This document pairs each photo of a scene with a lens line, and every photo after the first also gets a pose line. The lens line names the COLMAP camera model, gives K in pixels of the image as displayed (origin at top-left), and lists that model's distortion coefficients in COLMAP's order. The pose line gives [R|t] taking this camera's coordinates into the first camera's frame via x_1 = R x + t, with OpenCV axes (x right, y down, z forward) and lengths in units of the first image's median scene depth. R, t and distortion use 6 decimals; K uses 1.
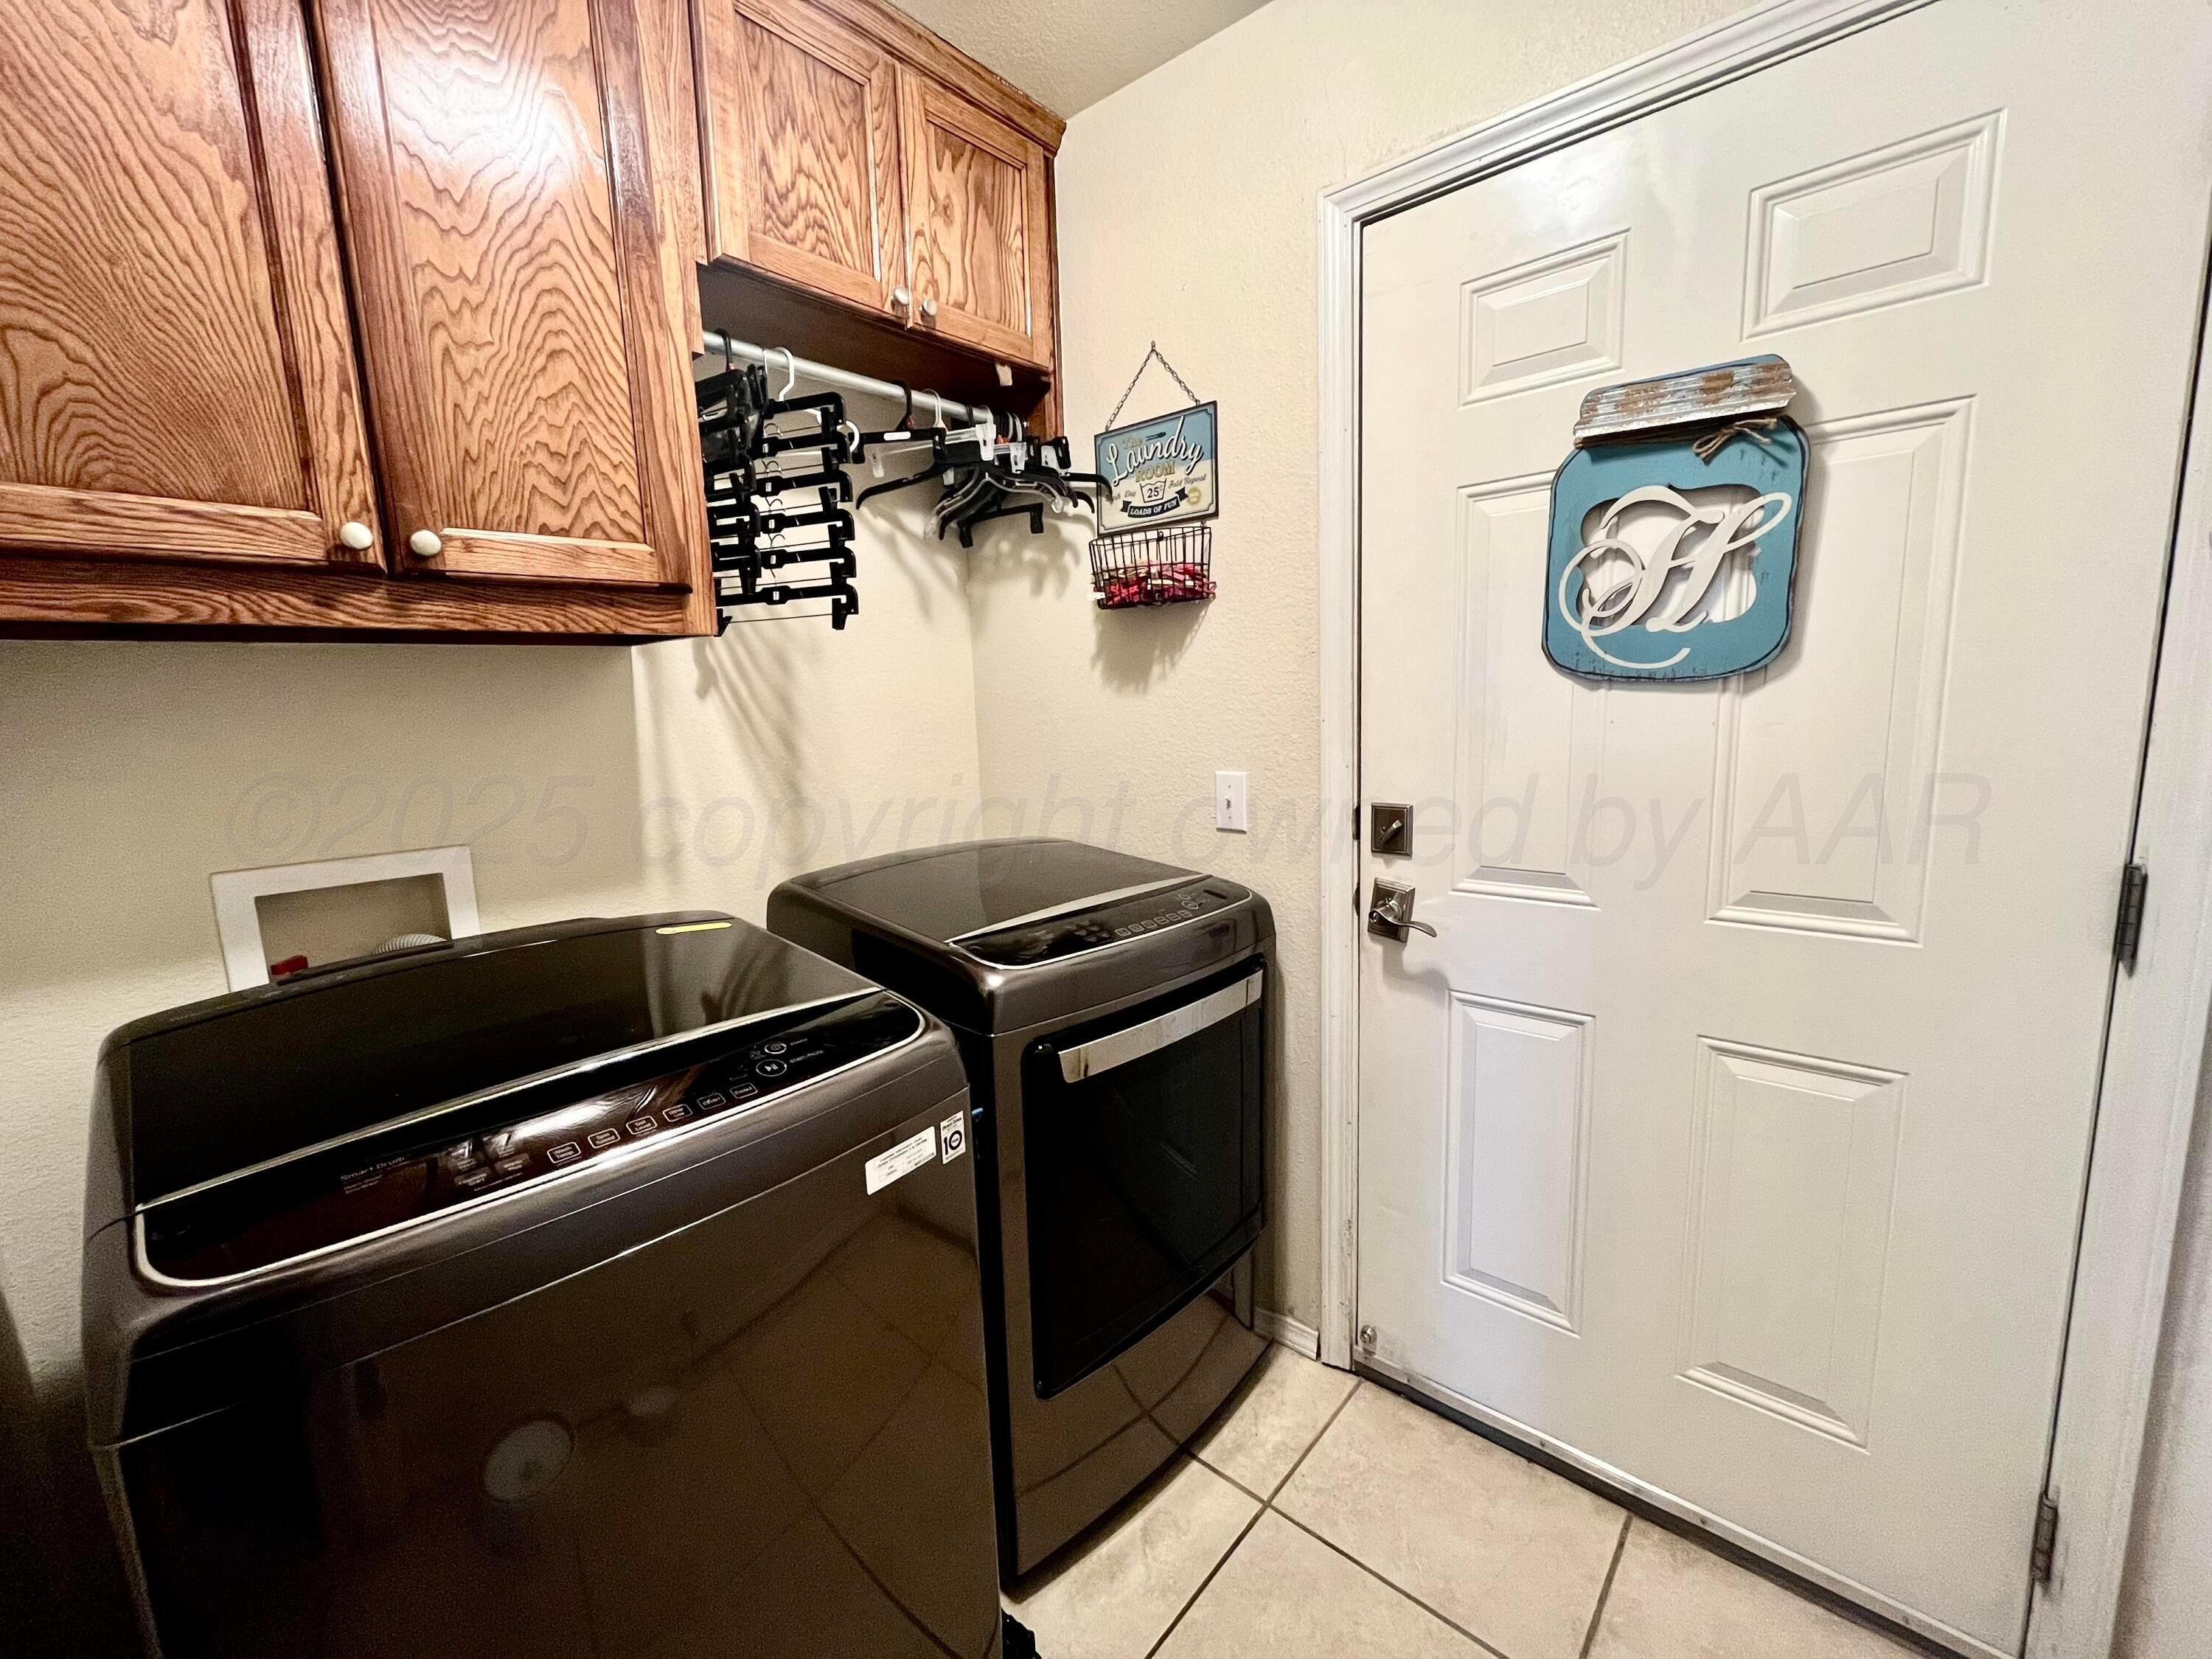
lens RADIAL K [[899.6, 0, 1106.2], [0, 899.6, 836.7], [0, 0, 1]] dist [-0.002988, 0.000299]
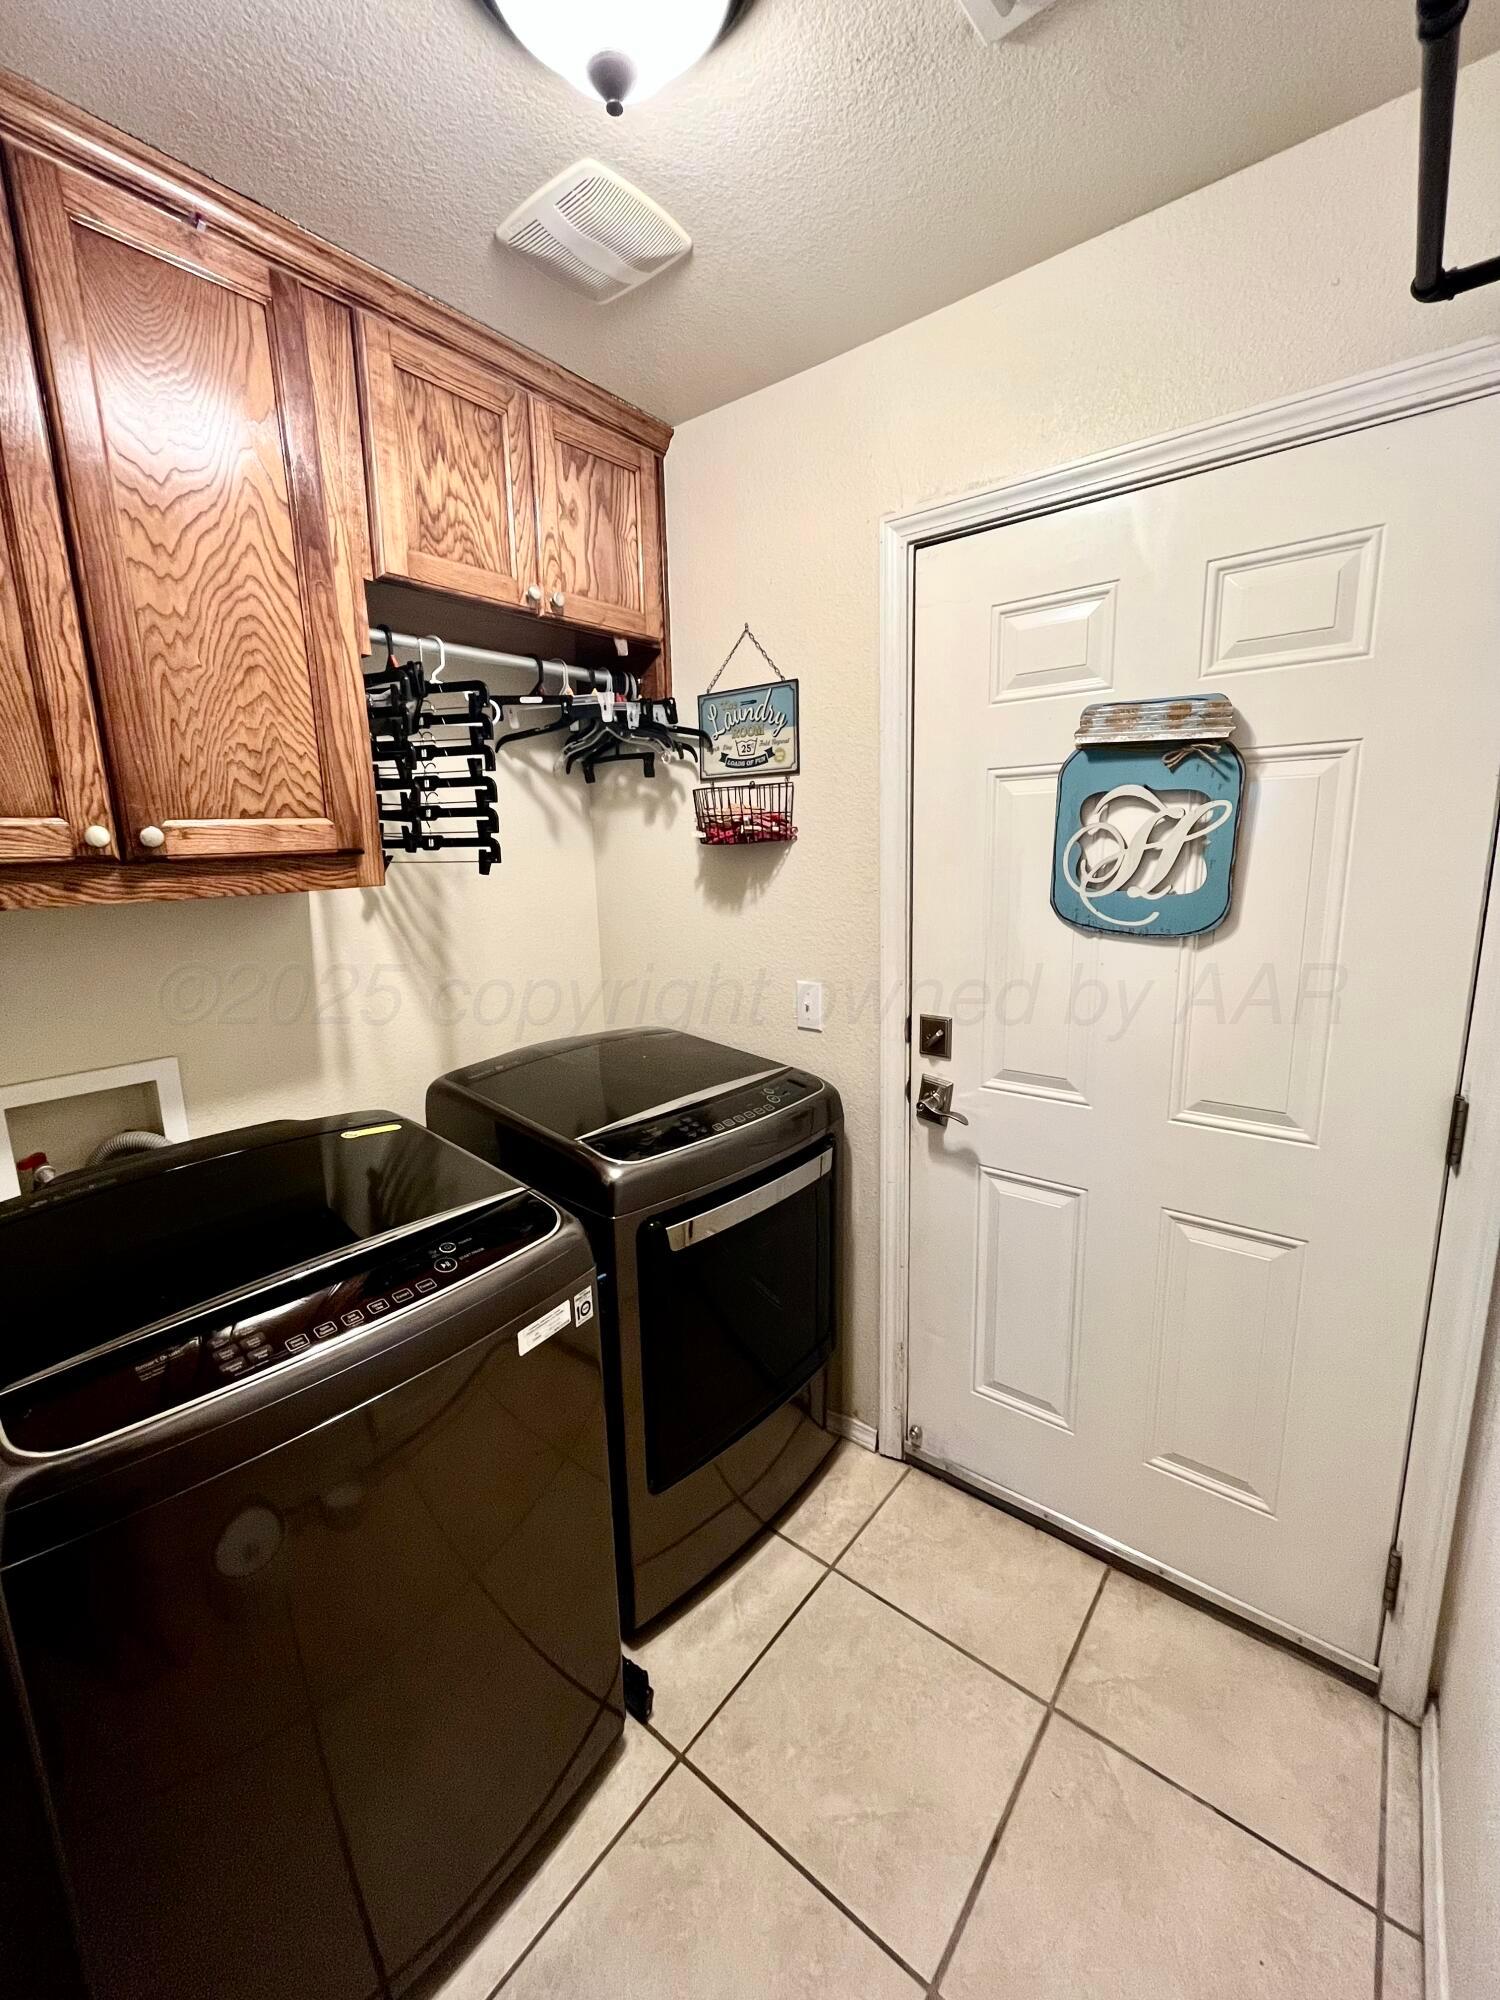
lens RADIAL K [[813.4, 0, 750.9], [0, 813.4, 999.1], [0, 0, 1]] dist [-0.002988, 0.000299]
pose [[0.999018, 0.001376, 0.044294, 0.013927], [-0.003011, 0.999315, 0.036880, -0.115616], [-0.044213, -0.036977, 0.998338, -0.127397]]
